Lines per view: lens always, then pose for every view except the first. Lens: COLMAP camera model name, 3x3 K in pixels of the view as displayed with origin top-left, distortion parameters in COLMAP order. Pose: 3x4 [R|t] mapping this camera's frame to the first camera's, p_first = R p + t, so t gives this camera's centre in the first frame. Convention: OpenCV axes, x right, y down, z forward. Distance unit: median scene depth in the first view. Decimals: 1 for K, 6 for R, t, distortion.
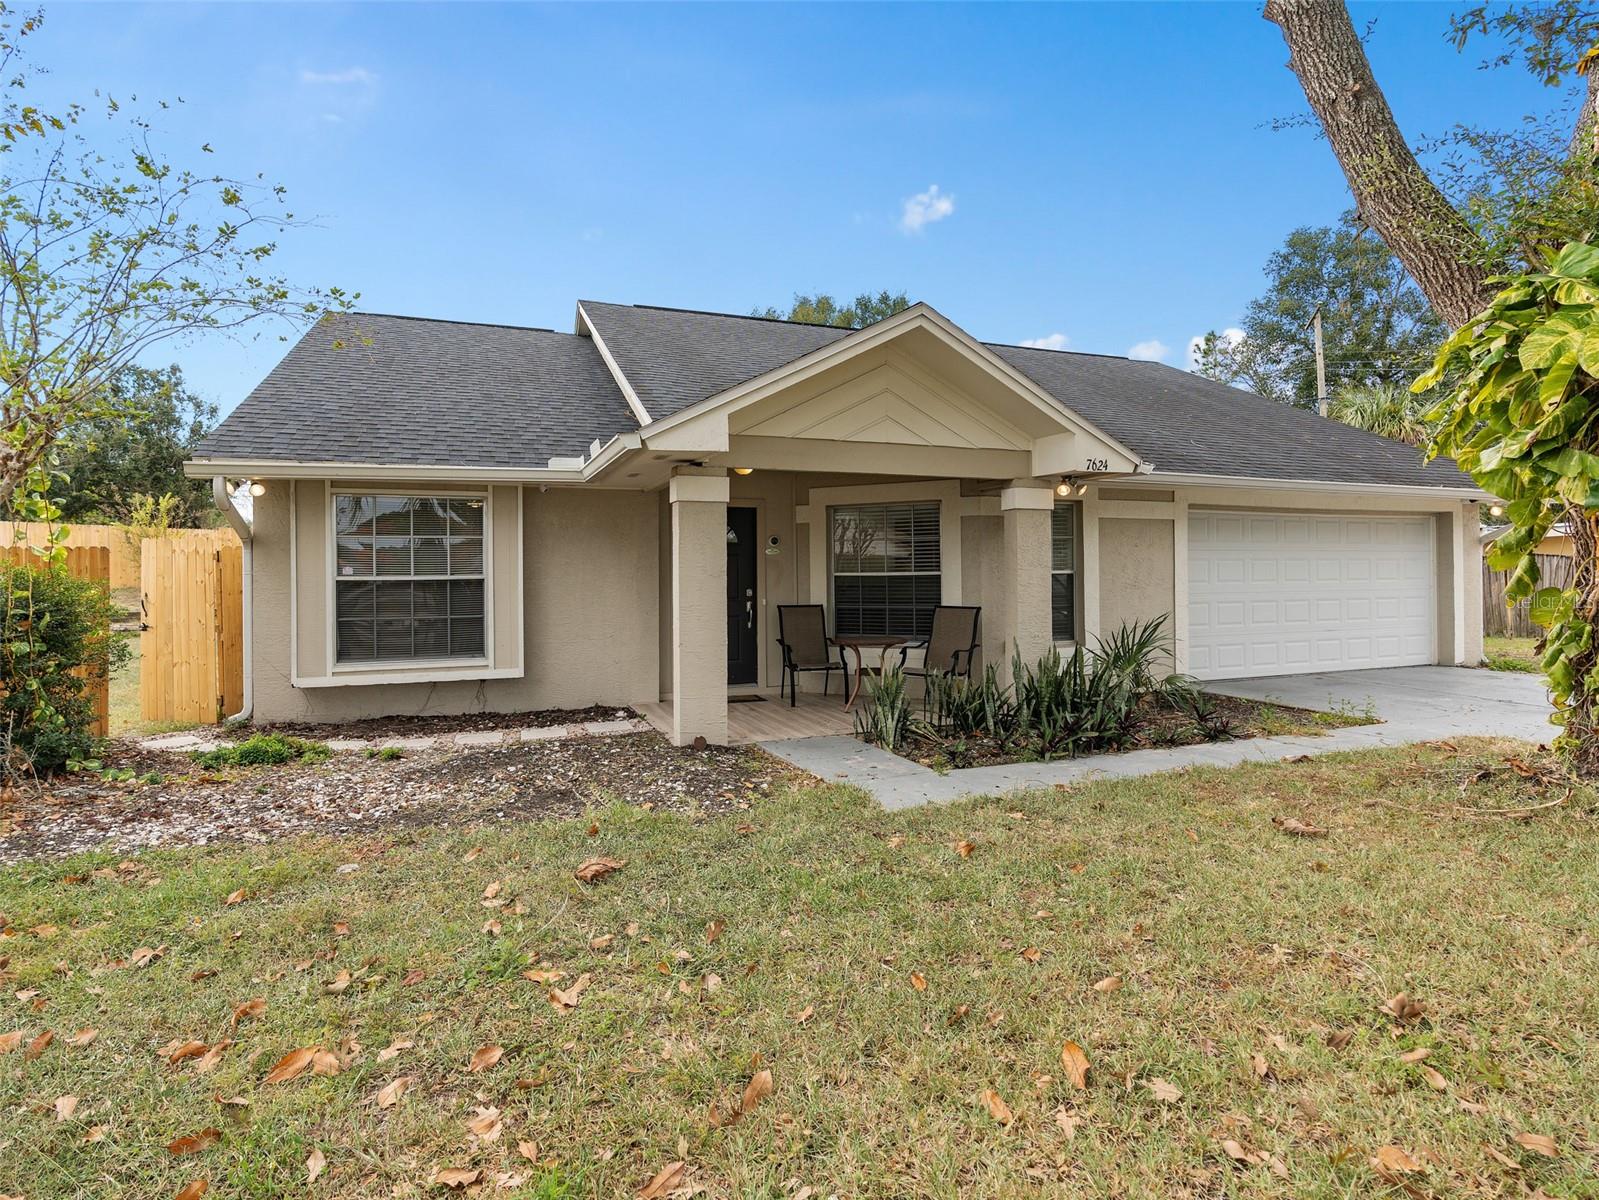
lens RADIAL K [[821.7, 0, 799.5], [0, 821.7, 600.0], [0, 0, 1]] dist [-0.007430, 0.003362]
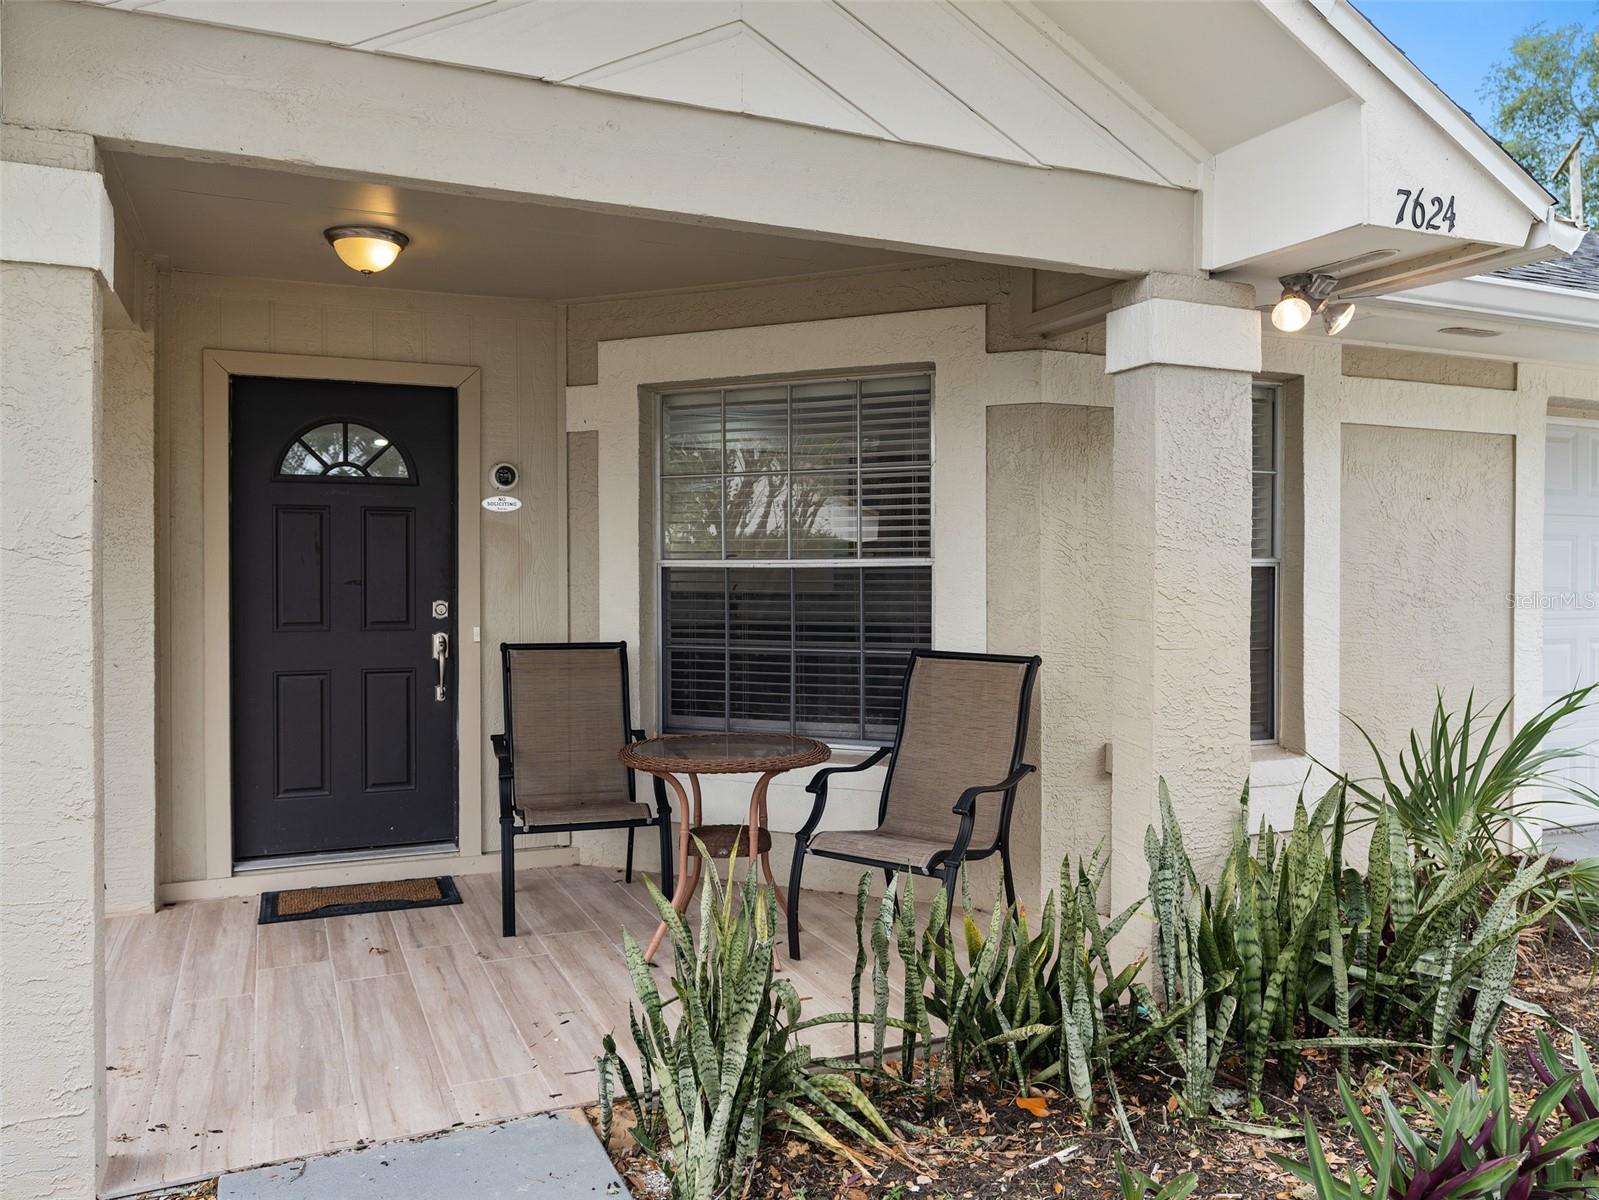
lens RADIAL K [[1069.6, 0, 799.5], [0, 1069.6, 600.0], [0, 0, 1]] dist [0.004334, 0.000378]
pose [[0.999819, 0.008388, 0.017087, 0.106839], [-0.008269, 0.999941, -0.007010, -0.011939], [-0.017145, 0.006868, 0.999829, 0.528993]]
